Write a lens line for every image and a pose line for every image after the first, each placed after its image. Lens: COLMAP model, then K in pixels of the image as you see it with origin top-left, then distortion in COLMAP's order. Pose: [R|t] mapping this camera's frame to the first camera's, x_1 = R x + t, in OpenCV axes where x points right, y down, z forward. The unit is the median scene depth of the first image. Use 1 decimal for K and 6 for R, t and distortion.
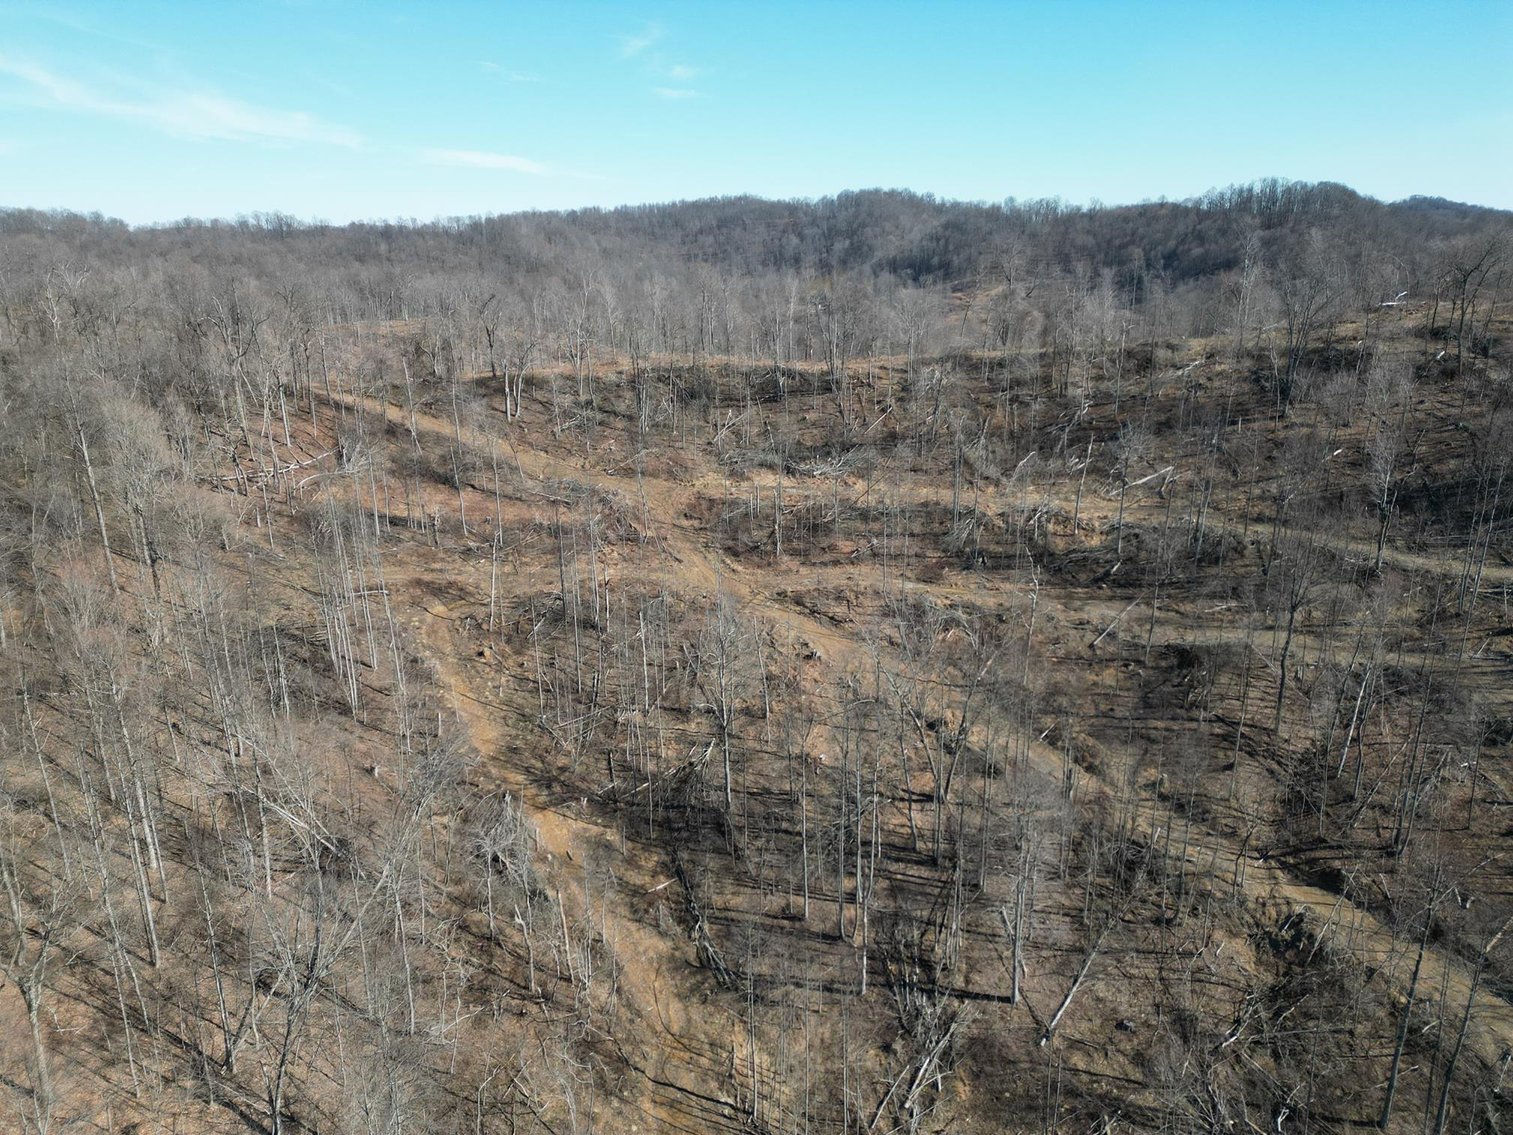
lens RADIAL K [[1043.0, 0, 759.8], [0, 1043.0, 570.1], [0, 0, 1]] dist [0.099779, -0.088793]
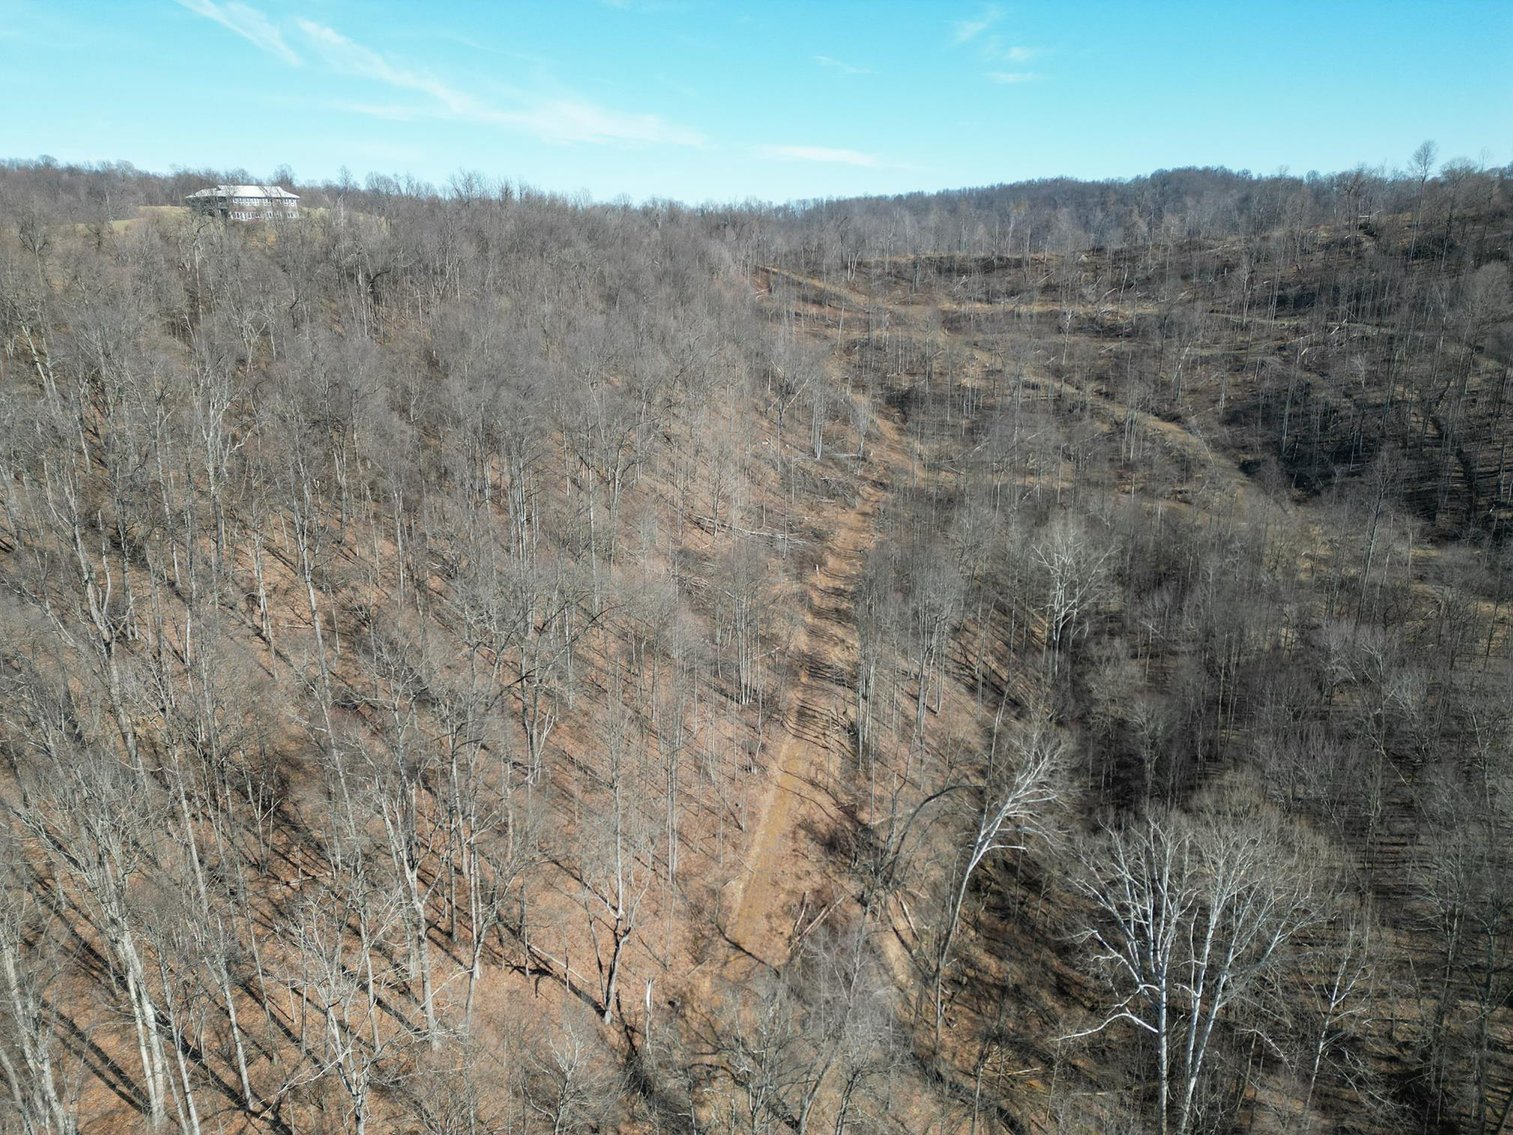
lens RADIAL K [[1057.3, 0, 756.5], [0, 1057.3, 567.5], [0, 0, 1]] dist [0.122205, -0.113343]
pose [[0.957082, 0.087833, -0.276186, 0.220503], [-0.087932, 0.996054, 0.012050, 0.434293], [0.276155, 0.012753, 0.961029, -1.084213]]
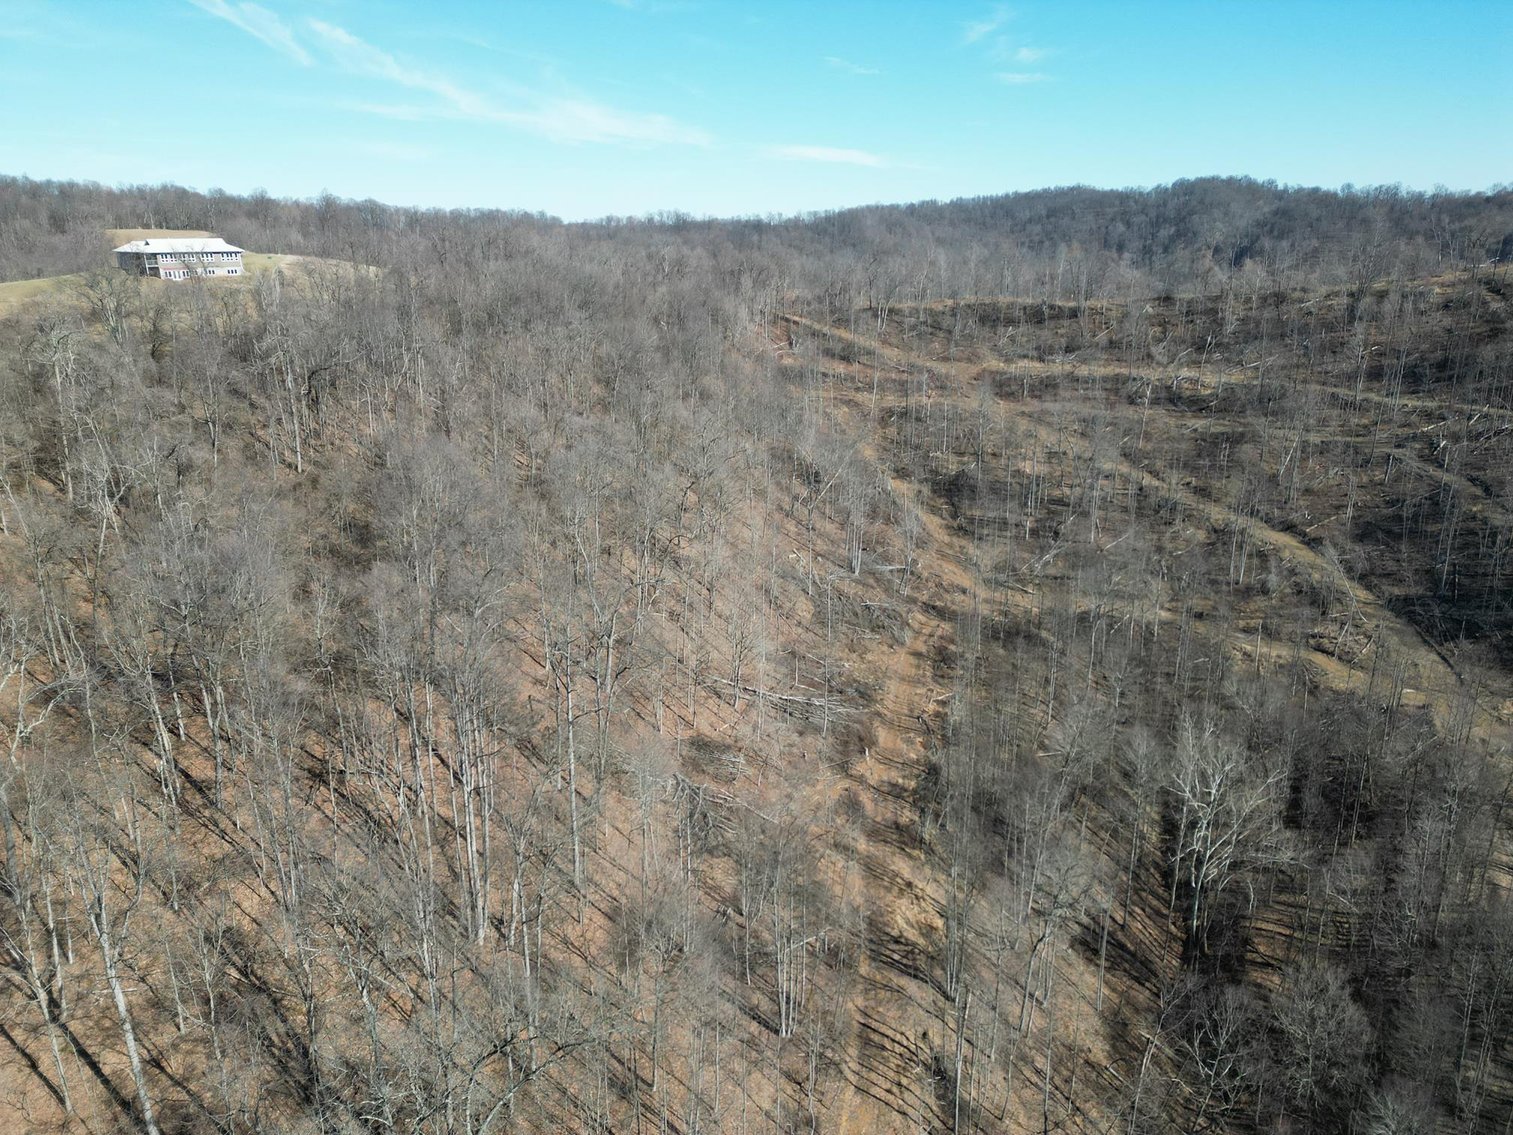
lens RADIAL K [[1048.9, 0, 754.7], [0, 1048.9, 580.8], [0, 0, 1]] dist [0.097362, -0.076143]
pose [[0.955275, 0.093703, -0.280482, 0.106867], [-0.089687, 0.995600, 0.027149, 0.273204], [0.281792, -0.000779, 0.959475, -0.834691]]
